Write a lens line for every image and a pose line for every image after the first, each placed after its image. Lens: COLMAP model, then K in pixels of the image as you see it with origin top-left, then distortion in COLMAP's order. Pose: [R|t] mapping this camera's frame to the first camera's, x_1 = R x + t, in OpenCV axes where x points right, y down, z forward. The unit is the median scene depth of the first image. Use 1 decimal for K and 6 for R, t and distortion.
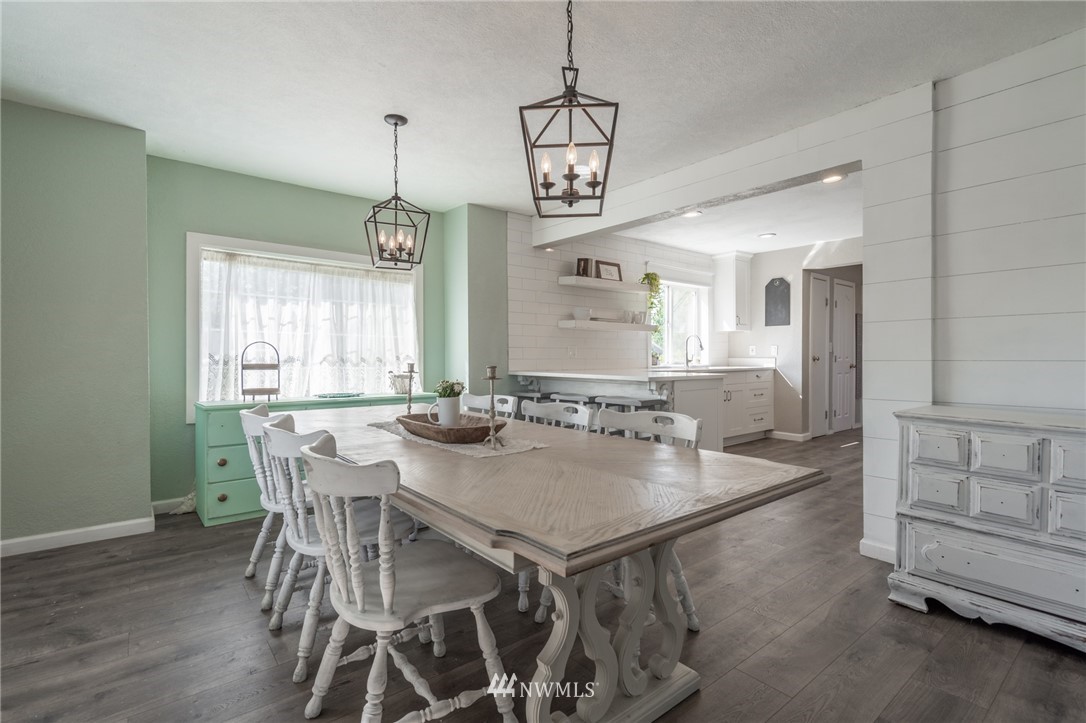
lens RADIAL K [[493.3, 0, 539.6], [0, 493.3, 363.0], [0, 0, 1]] dist [-0.001018, 0.000093]
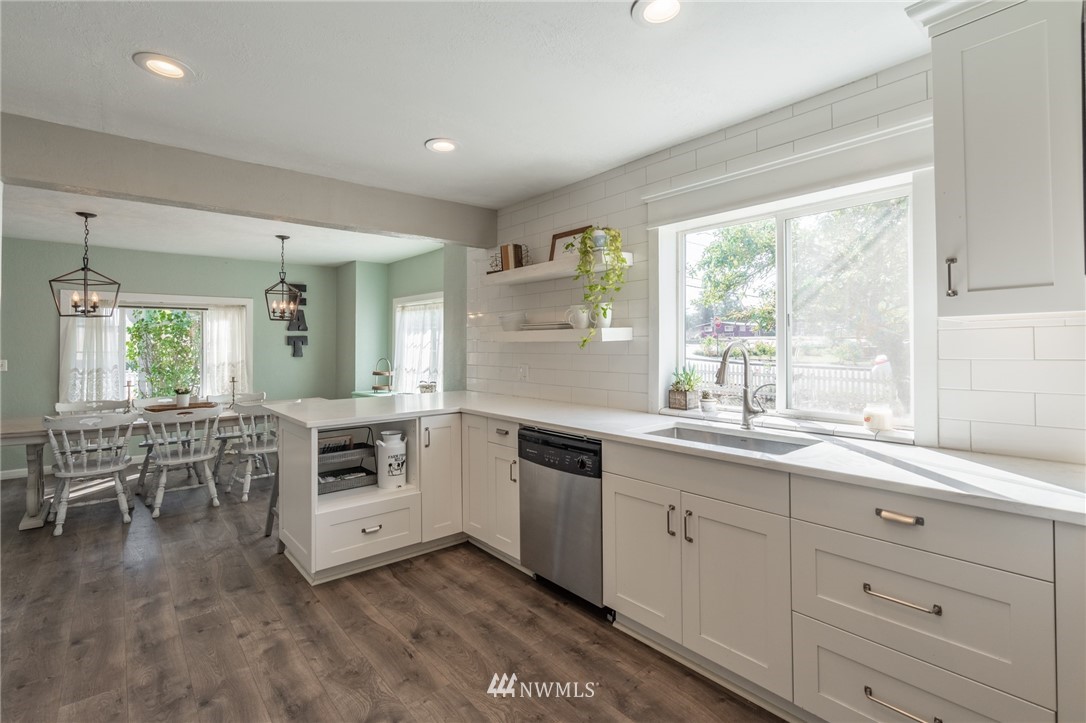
lens RADIAL K [[503.8, 0, 538.2], [0, 503.8, 342.7], [0, 0, 1]] dist [-0.001868, -0.000585]
pose [[0.027378, -0.005019, -0.999613, 0.723471], [-0.009058, 0.999945, -0.005269, -0.055871], [0.999584, 0.009199, 0.027331, 0.886087]]
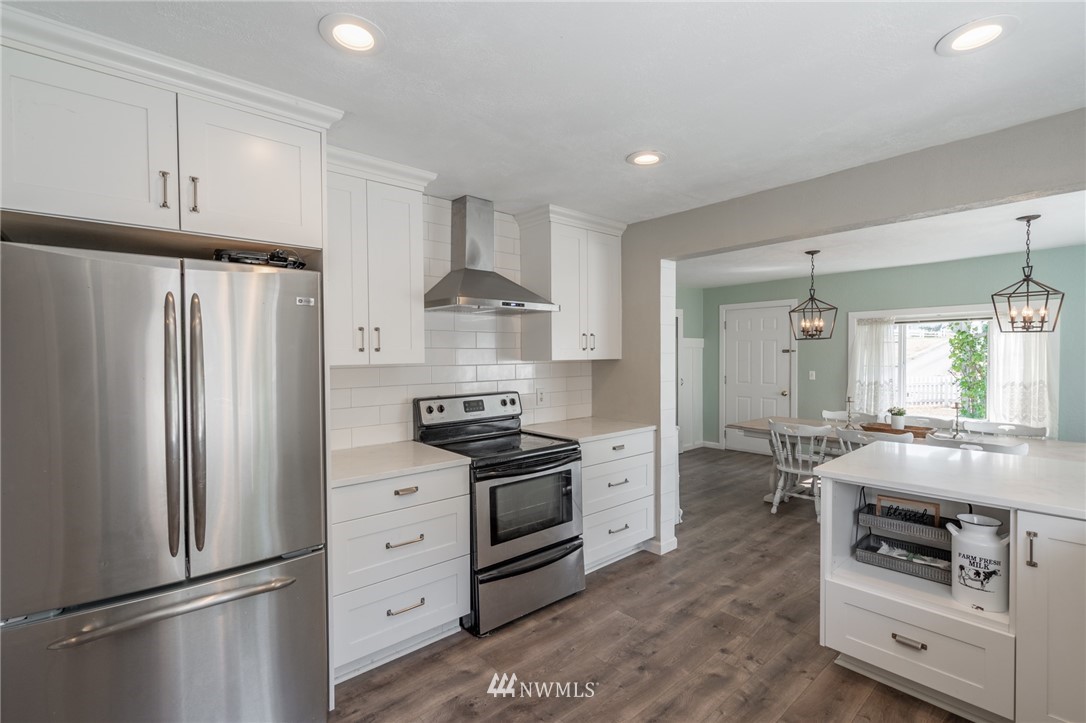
lens RADIAL K [[493.3, 0, 539.6], [0, 493.3, 363.0], [0, 0, 1]] dist [-0.001018, 0.000093]
pose [[-0.998957, 0.009791, -0.044598, 0.492832], [0.008418, 0.999488, 0.030866, -0.080029], [0.044877, 0.030458, -0.998528, 1.061944]]
